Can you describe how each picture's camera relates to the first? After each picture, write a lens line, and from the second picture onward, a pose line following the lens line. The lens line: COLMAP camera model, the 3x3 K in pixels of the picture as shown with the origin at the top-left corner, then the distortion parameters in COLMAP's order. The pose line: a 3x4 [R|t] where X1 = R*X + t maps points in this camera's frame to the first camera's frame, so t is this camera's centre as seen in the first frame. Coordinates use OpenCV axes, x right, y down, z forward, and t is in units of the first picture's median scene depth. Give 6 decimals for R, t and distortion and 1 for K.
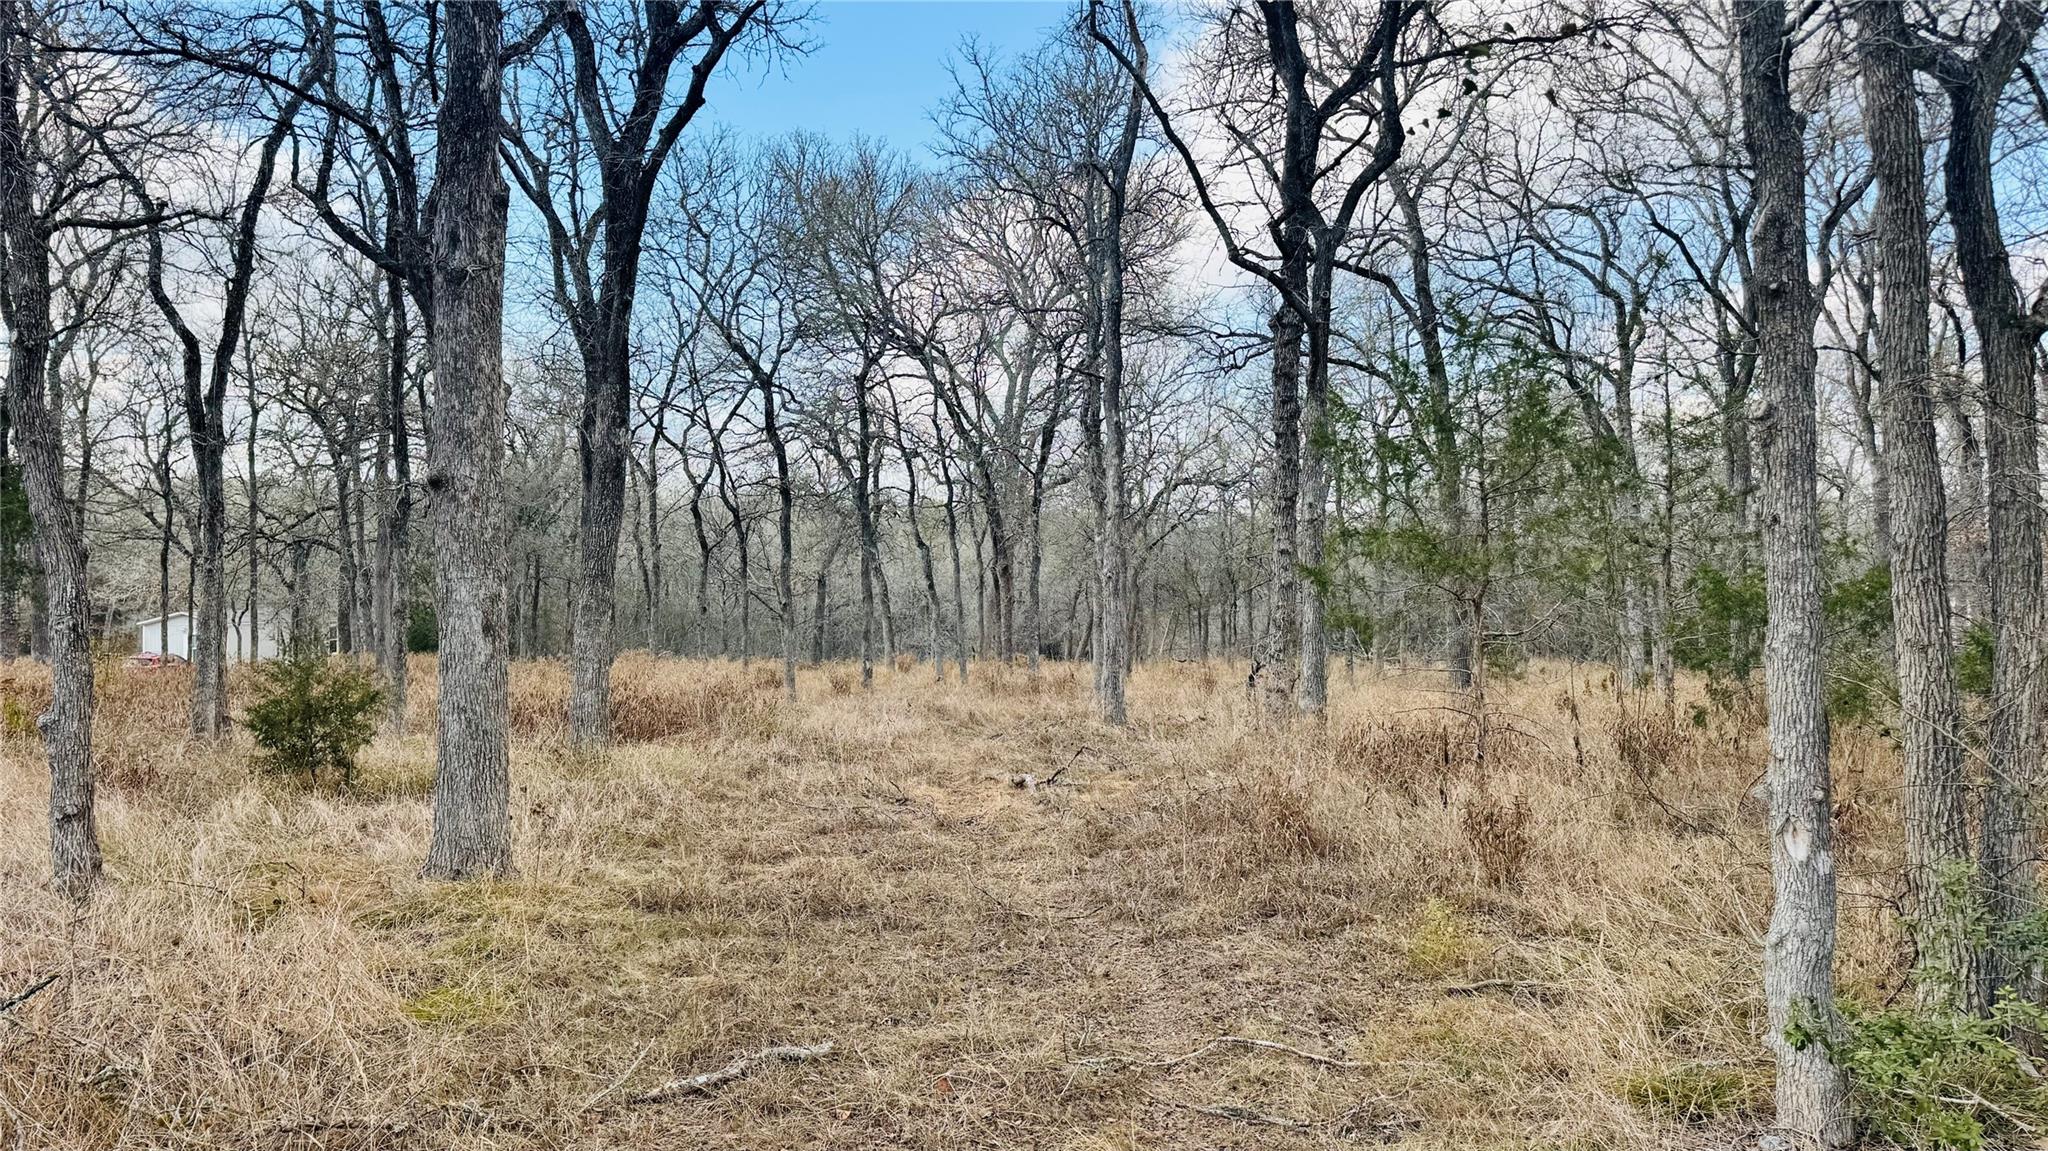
lens RADIAL K [[1448.0, 0, 1032.3], [0, 1448.0, 588.1], [0, 0, 1]] dist [0.103804, -0.122321]
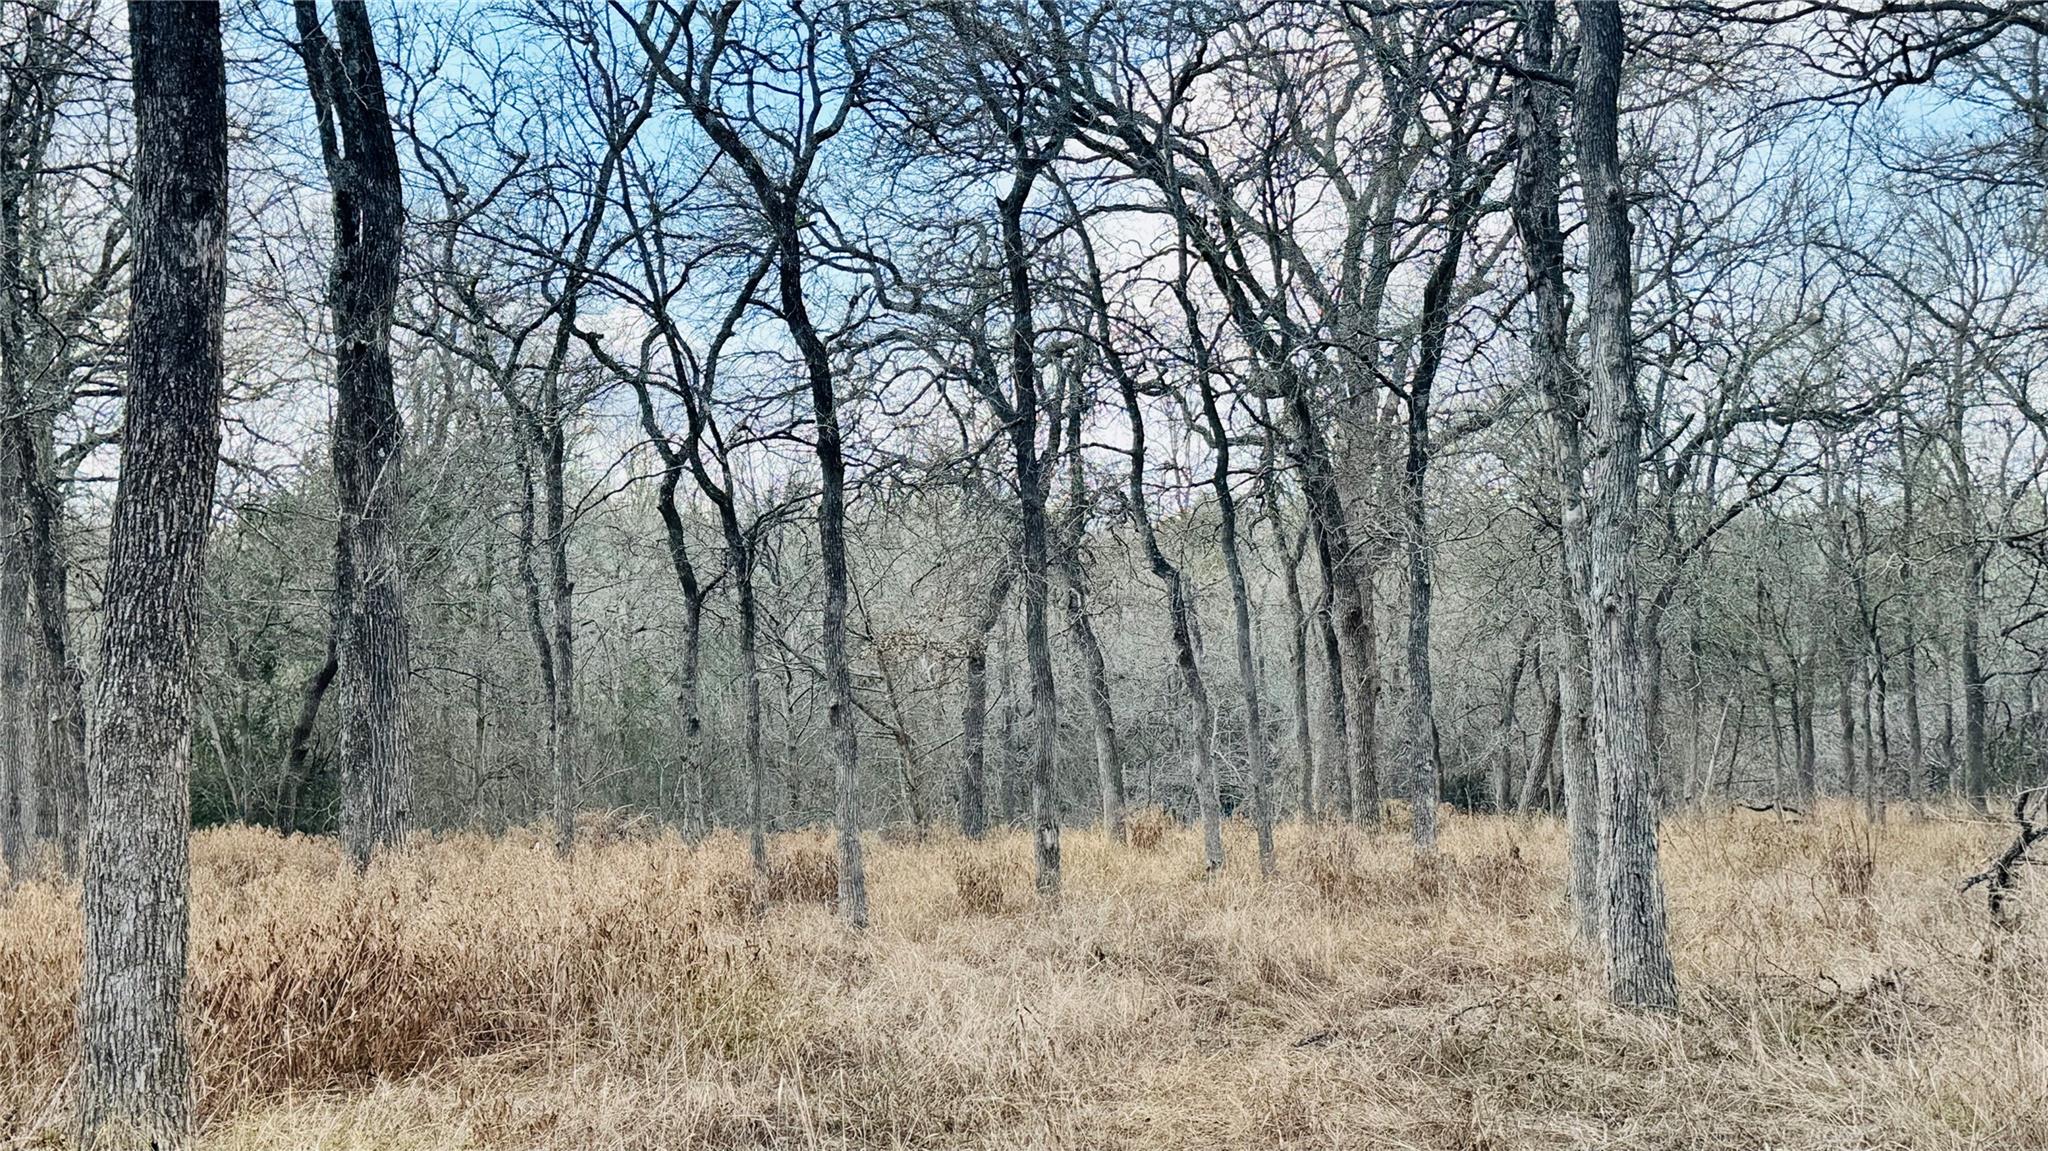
lens RADIAL K [[2726.0, 0, 973.3], [0, 2726.0, 537.8], [0, 0, 1]] dist [0.127652, -0.014213]
pose [[0.986063, -0.040631, -0.161335, 0.003492], [0.032657, 0.998125, -0.051776, 0.003187], [0.163137, 0.045785, 0.985541, 0.153433]]
